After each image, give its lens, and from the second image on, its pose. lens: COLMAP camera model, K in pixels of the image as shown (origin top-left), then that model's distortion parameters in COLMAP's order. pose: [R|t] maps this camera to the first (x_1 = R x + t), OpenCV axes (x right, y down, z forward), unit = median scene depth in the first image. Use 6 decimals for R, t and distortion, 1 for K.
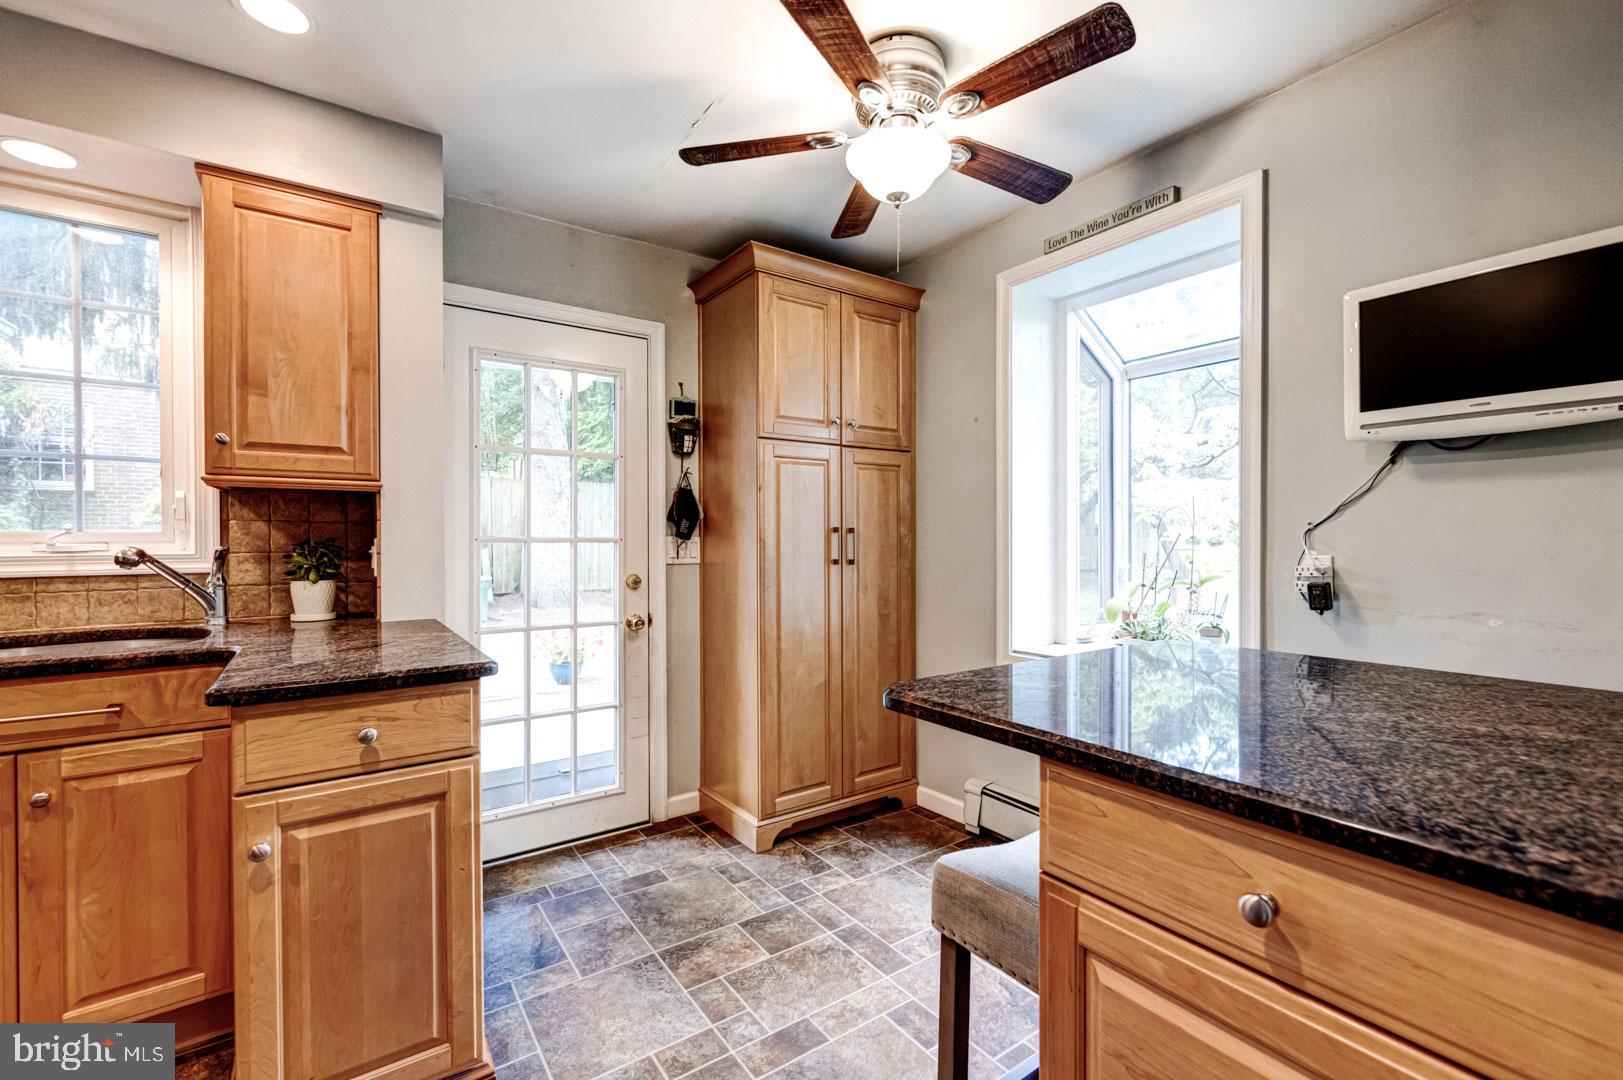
lens RADIAL K [[691.8, 0, 807.2], [0, 691.8, 541.8], [0, 0, 1]] dist [0.006383, -0.000091]
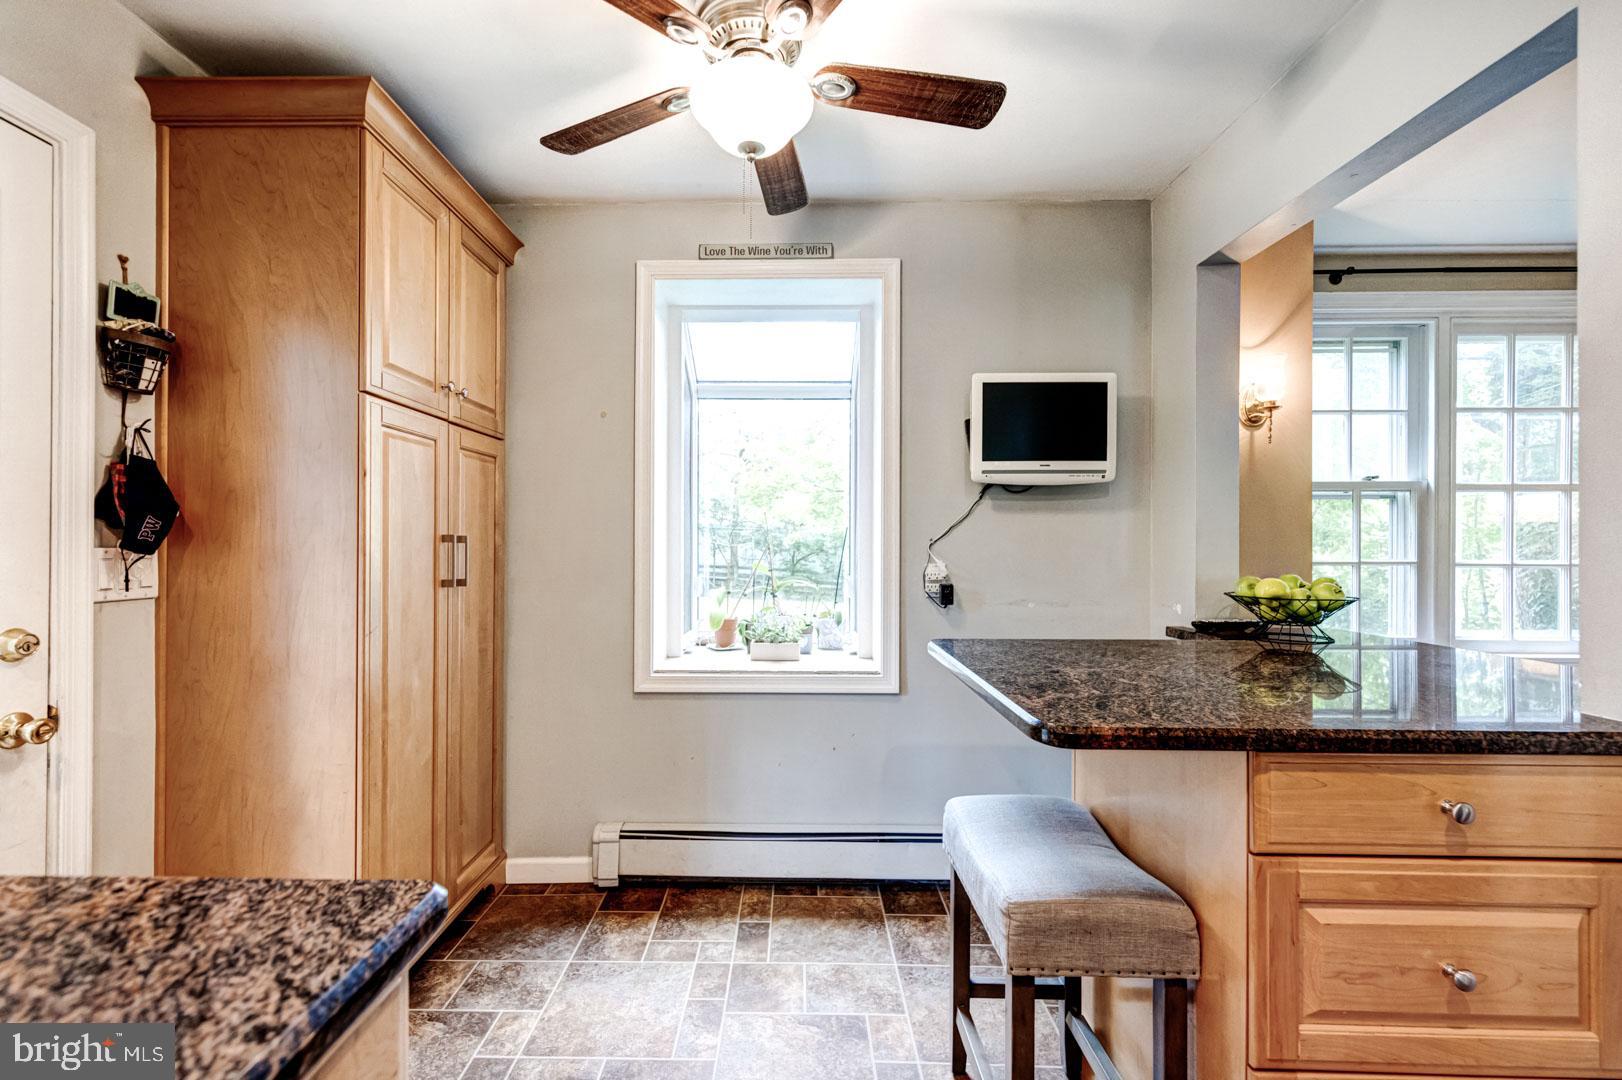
lens RADIAL K [[691.3, 0, 780.5], [0, 691.3, 537.5], [0, 0, 1]] dist [0.006383, -0.000091]
pose [[0.589847, 0.009899, 0.807454, -0.338589], [-0.000807, 0.999932, -0.011670, -0.010234], [-0.807515, 0.006232, 0.589815, 0.307599]]
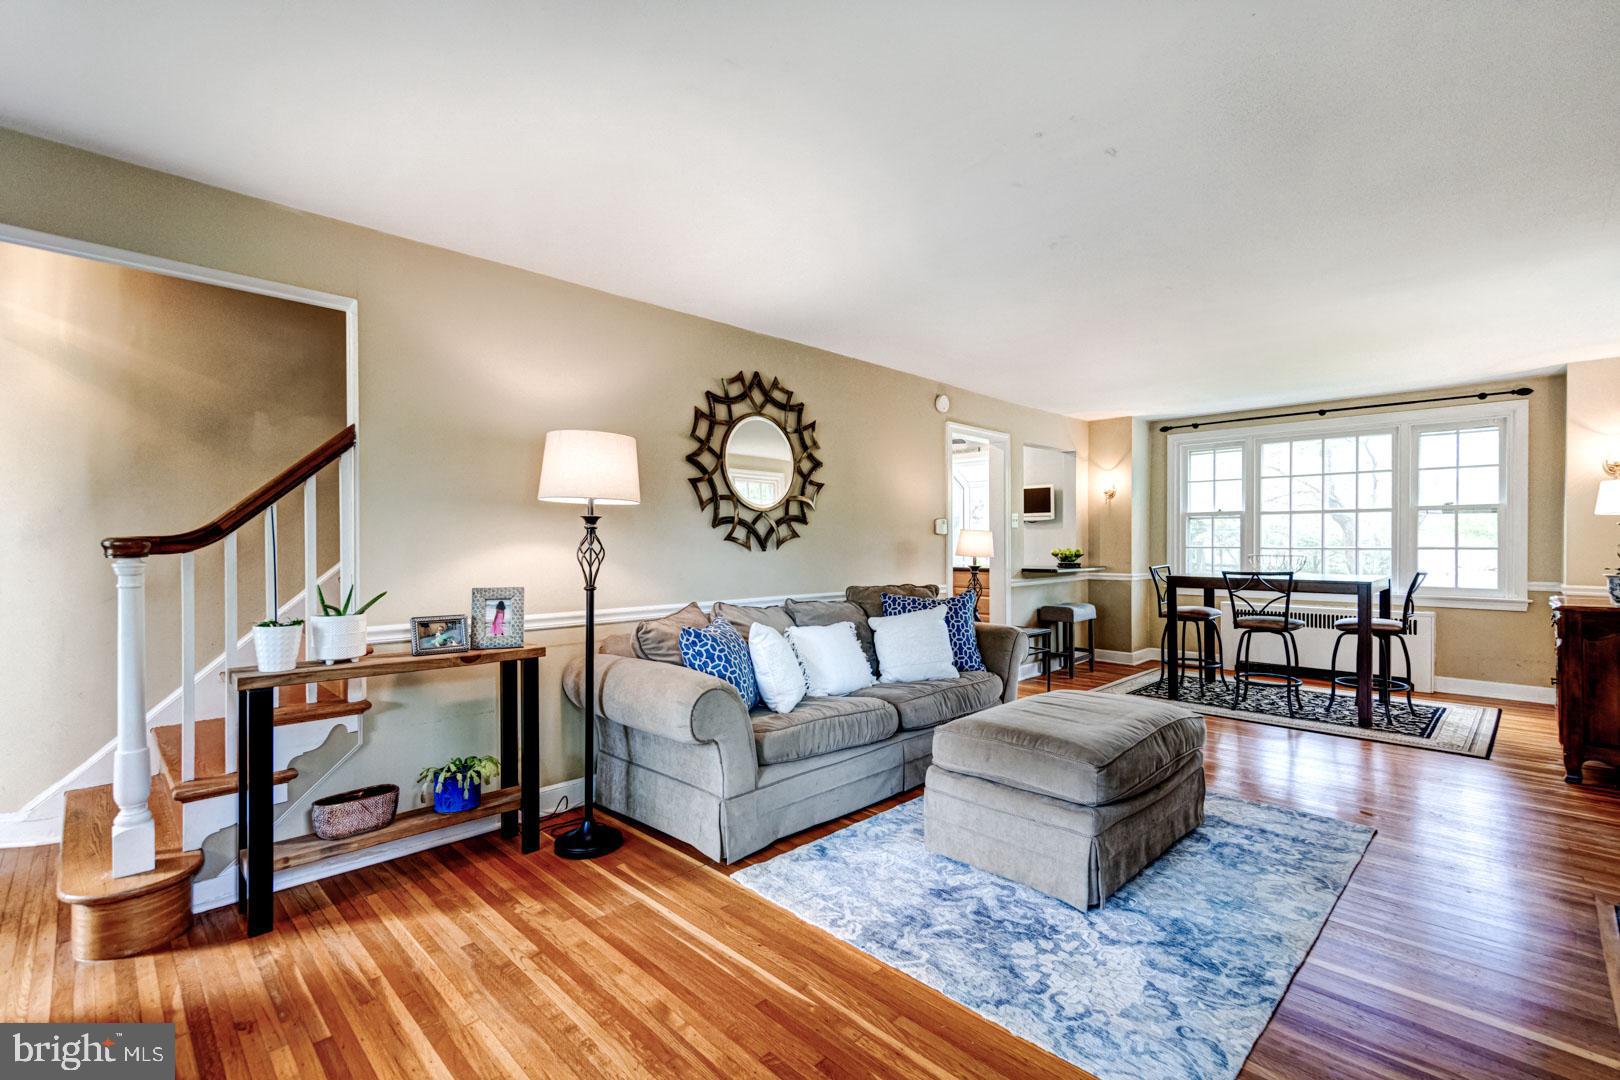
lens RADIAL K [[709.0, 0, 802.4], [0, 709.0, 549.9], [0, 0, 1]] dist [0.000106, 0.000183]
pose [[0.984168, 0.000965, 0.177235, -0.830279], [-0.001732, 0.999990, 0.004174, 0.017842], [-0.177229, -0.004415, 0.984160, -1.989378]]
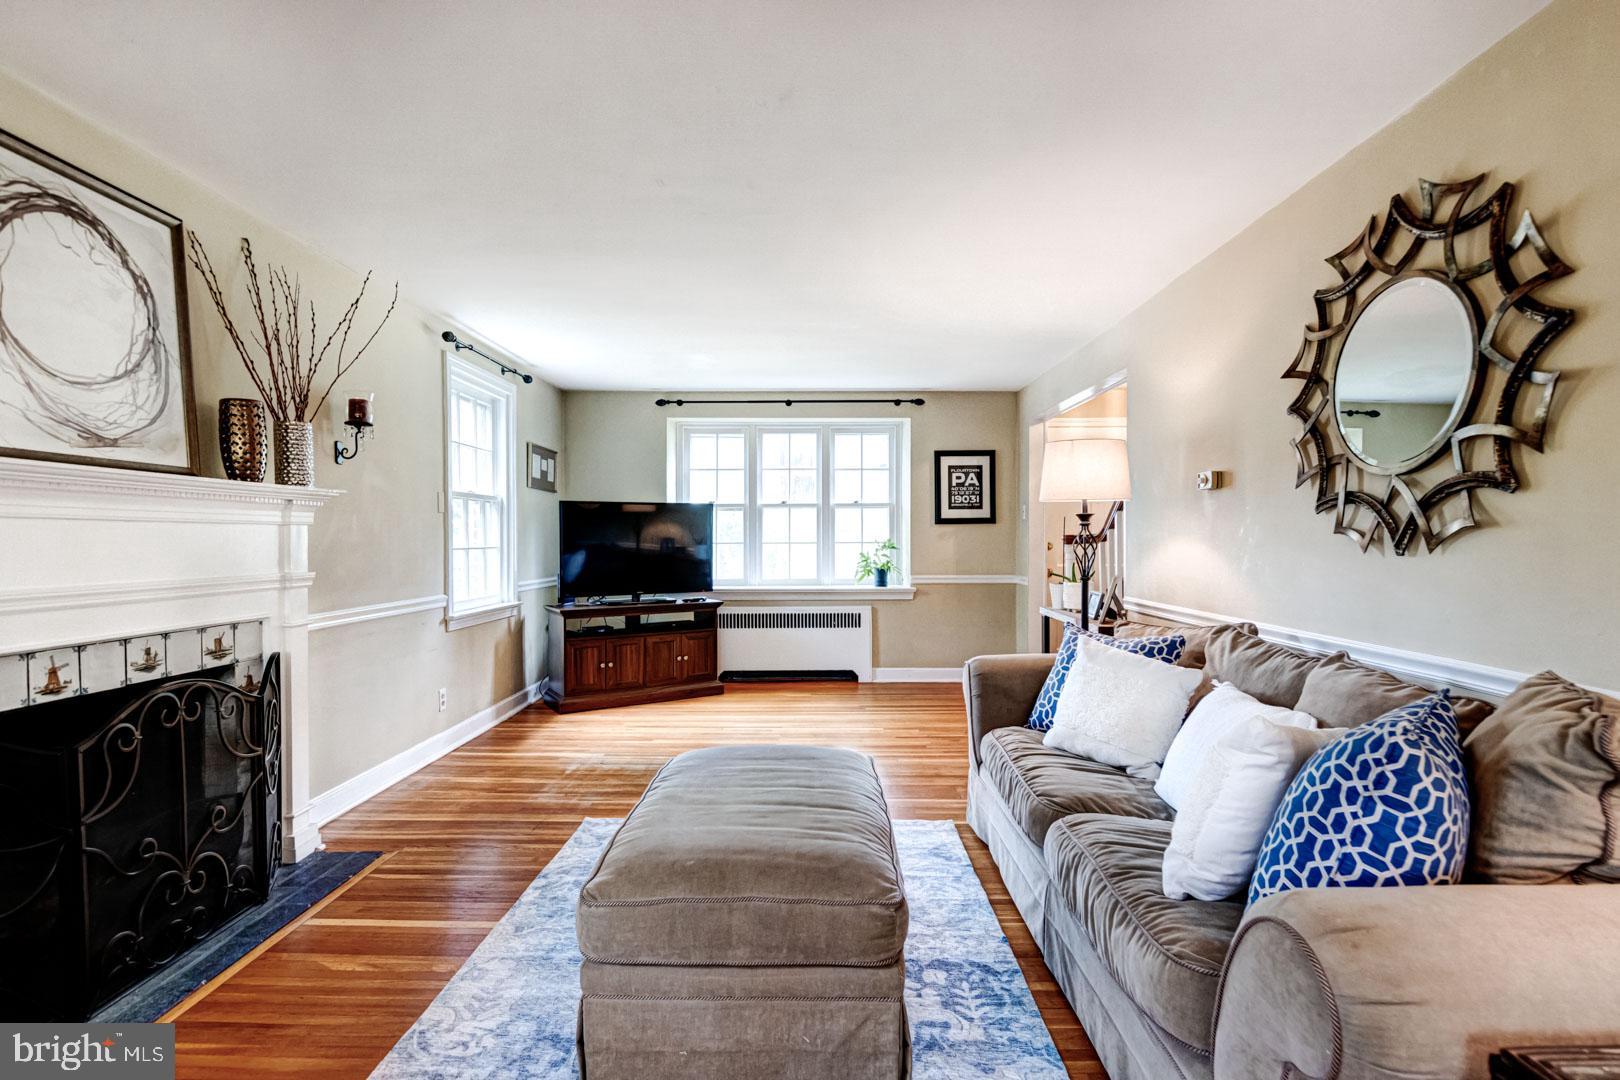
lens RADIAL K [[833.8, 0, 805.7], [0, 833.8, 546.8], [0, 0, 1]] dist [0.002811, 0.000267]
pose [[-0.569853, 0.013647, -0.821633, 0.405590], [-0.002412, 0.999830, 0.018280, 0.003524], [0.821743, 0.012399, -0.569724, -0.523667]]
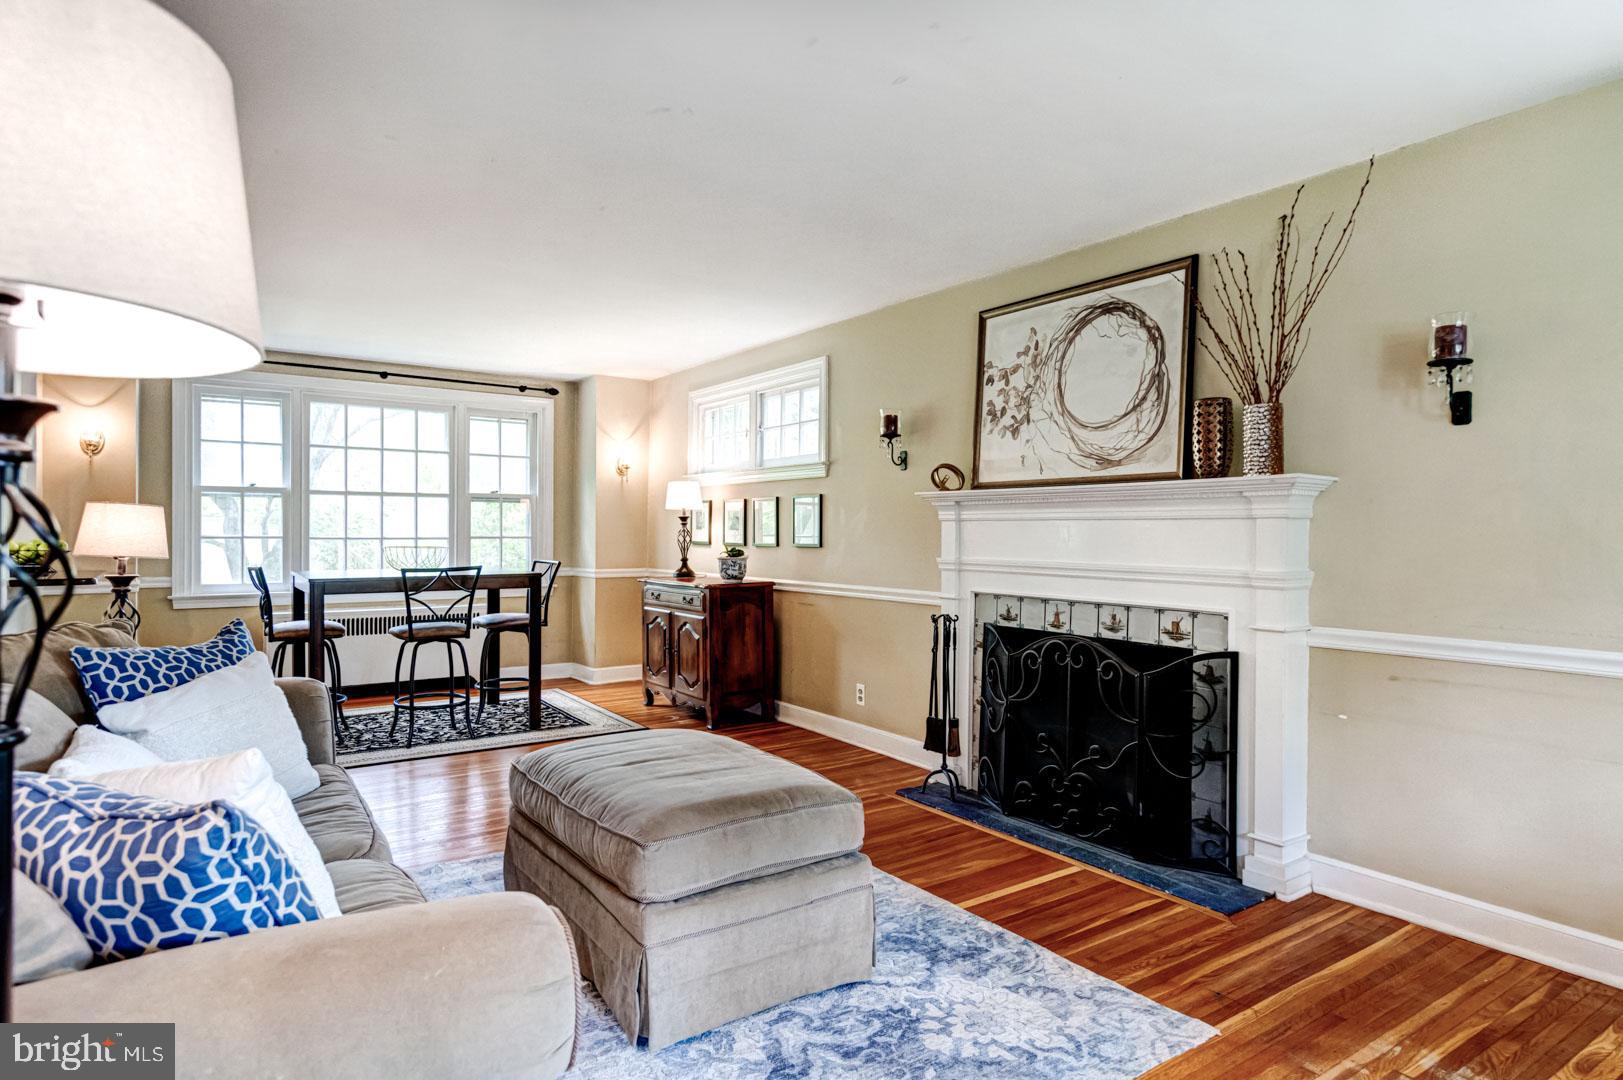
lens RADIAL K [[909.3, 0, 814.0], [0, 909.3, 541.0], [0, 0, 1]] dist [-0.000286, 0.000710]
pose [[-0.010988, -0.004348, 0.999930, -1.230081], [0.001672, 0.999989, 0.004367, 0.018756], [-0.999938, 0.001720, -0.010981, -1.172295]]
